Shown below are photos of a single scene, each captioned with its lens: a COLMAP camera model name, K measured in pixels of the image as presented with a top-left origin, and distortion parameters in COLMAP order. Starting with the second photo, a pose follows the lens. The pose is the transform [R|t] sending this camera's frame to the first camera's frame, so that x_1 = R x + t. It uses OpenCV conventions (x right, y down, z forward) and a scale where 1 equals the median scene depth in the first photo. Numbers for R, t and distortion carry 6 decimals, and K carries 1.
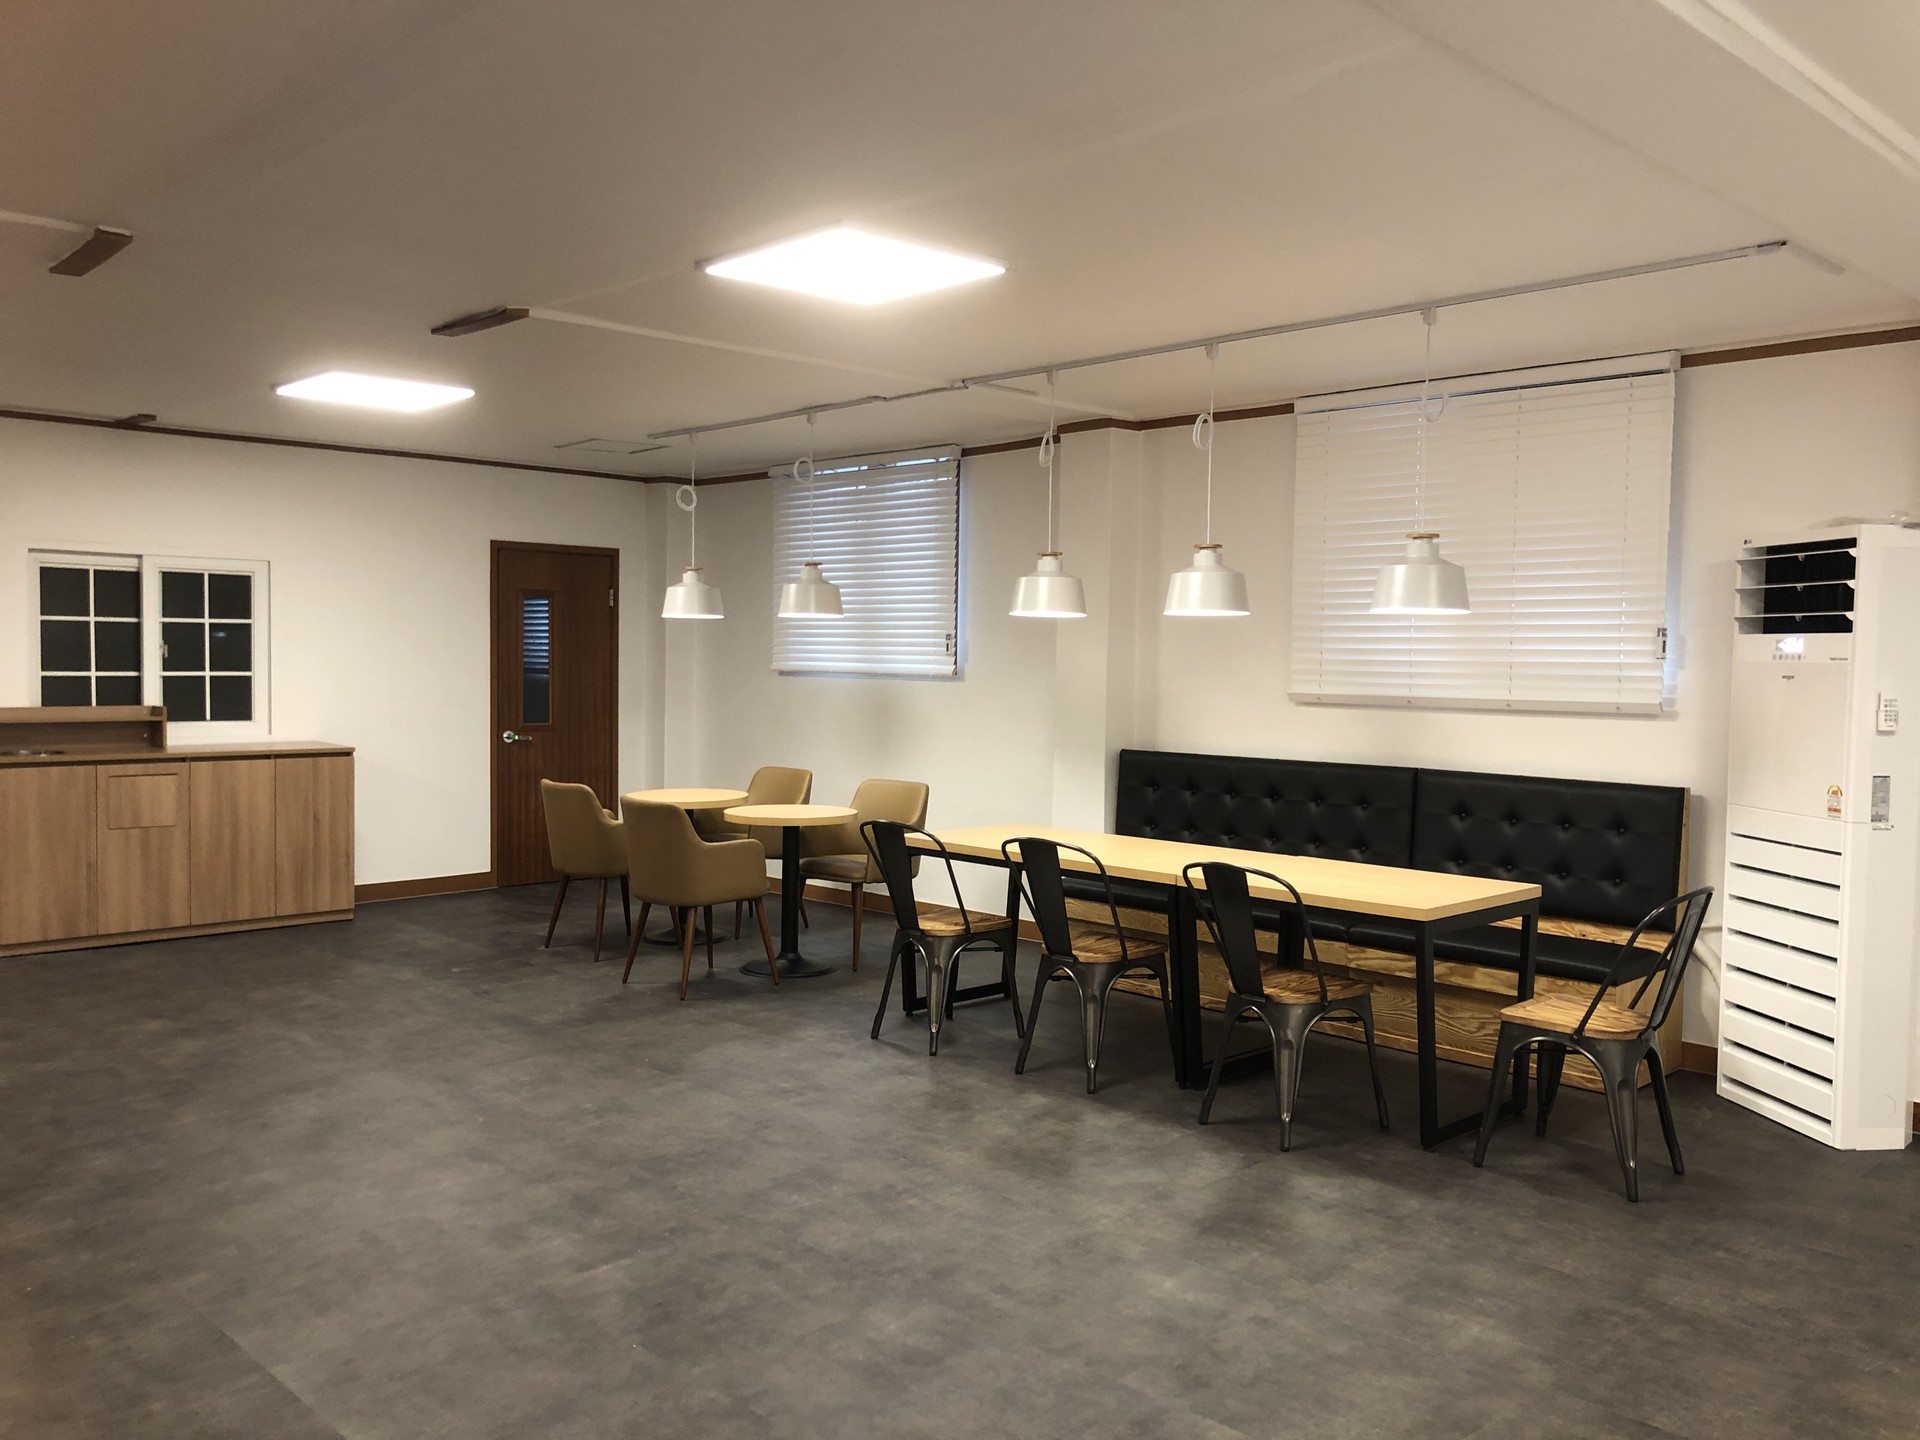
lens RADIAL K [[1574.0, 0, 968.1], [0, 1574.0, 713.0], [0, 0, 1]] dist [-0.010165, 0.001890]
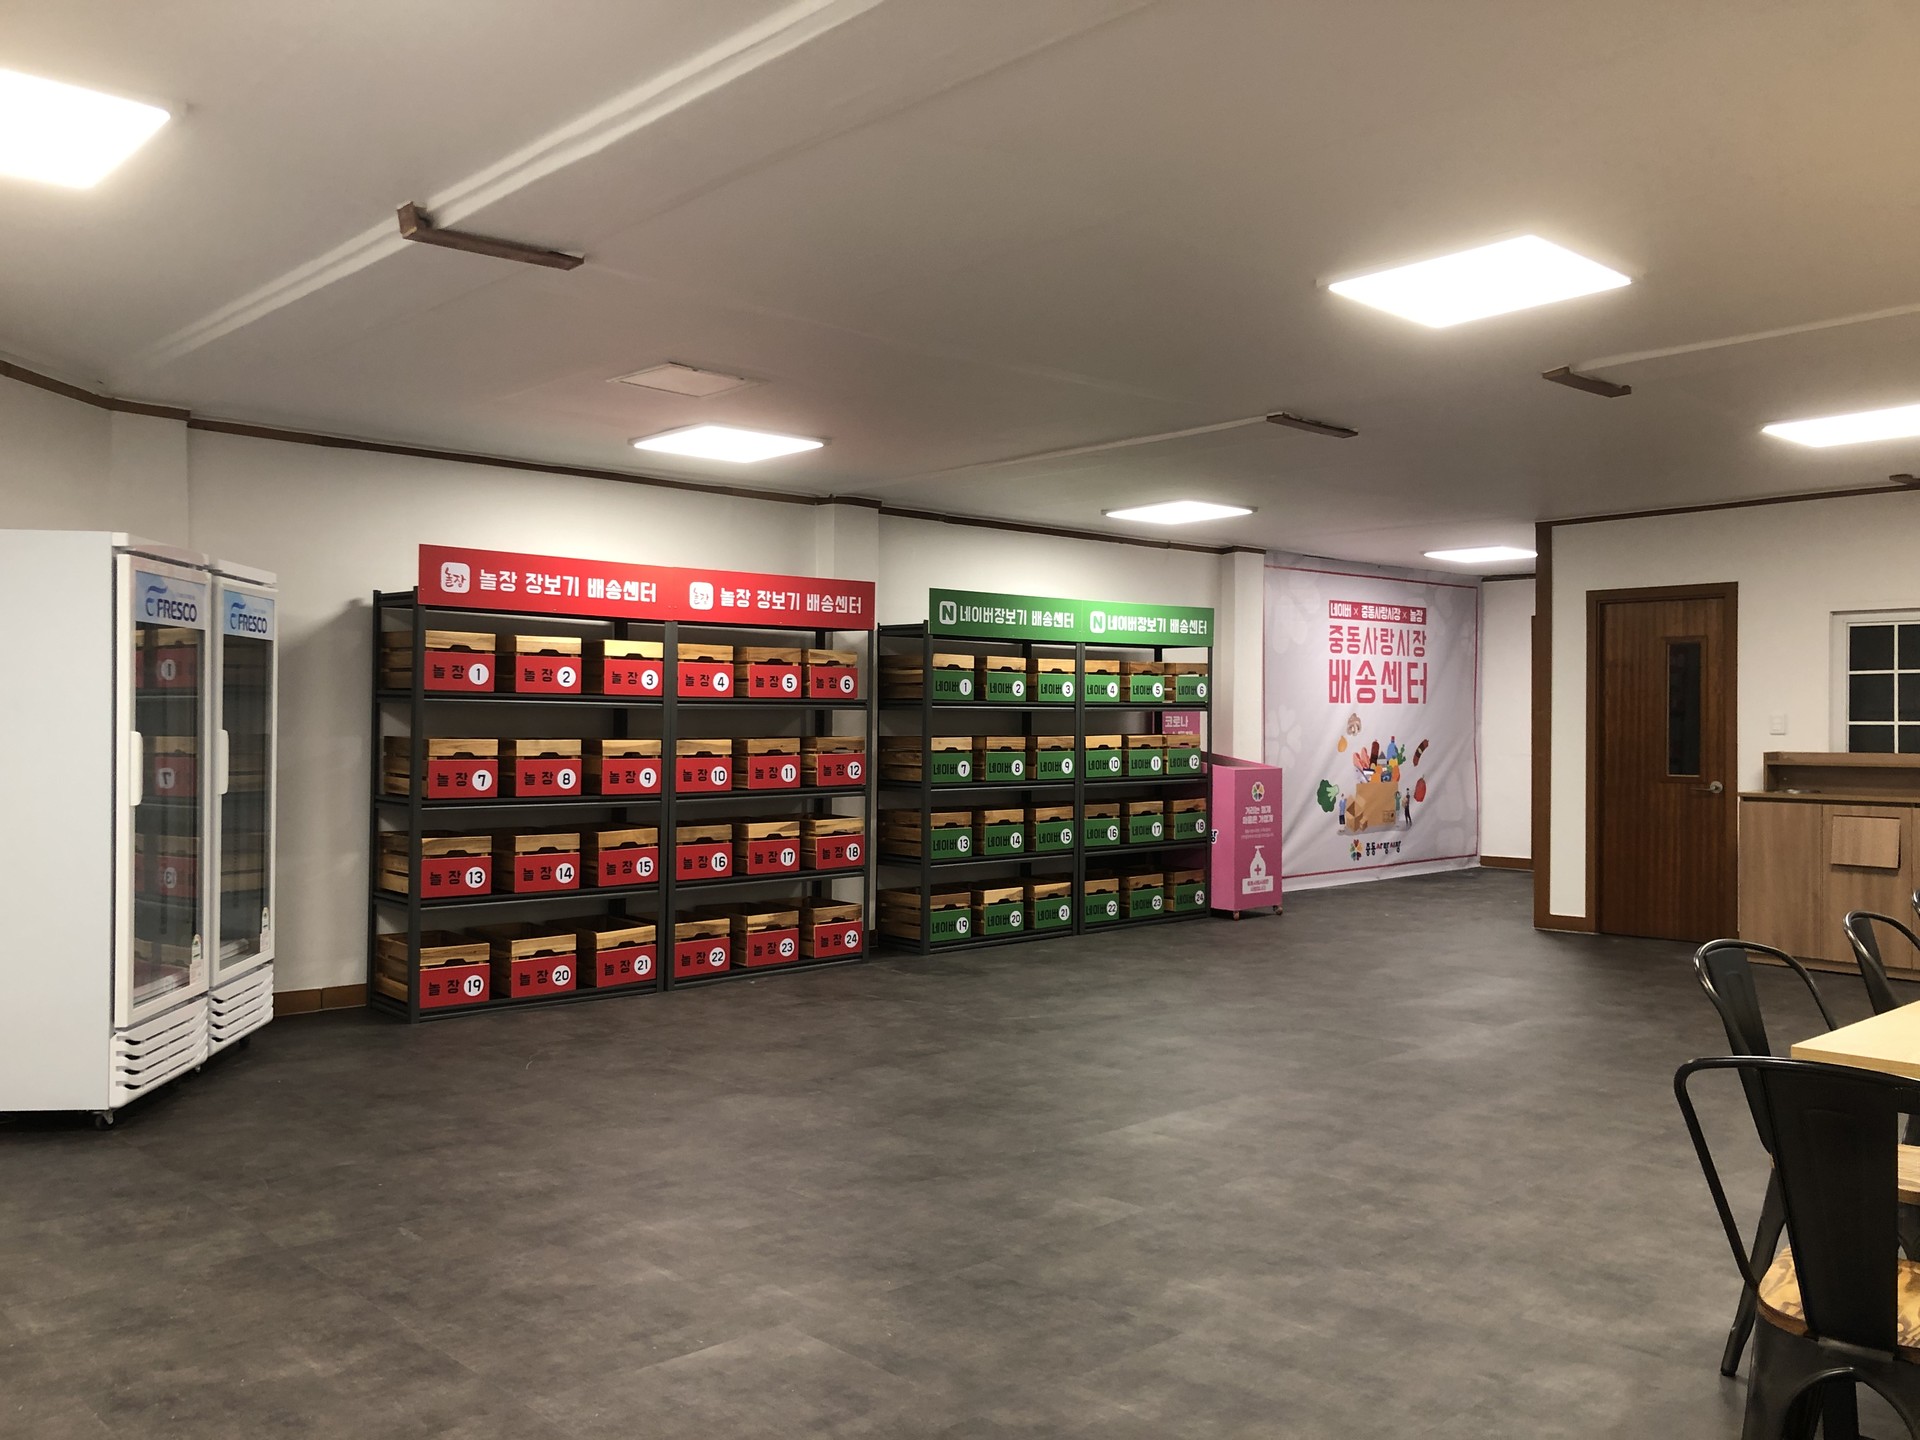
lens RADIAL K [[1572.1, 0, 958.2], [0, 1572.1, 721.5], [0, 0, 1]] dist [0.005322, -0.018966]
pose [[-0.020321, -0.013886, -0.999697, 0.523147], [-0.038029, 0.999191, -0.013106, 0.011762], [0.999070, 0.037751, -0.020832, 0.396896]]
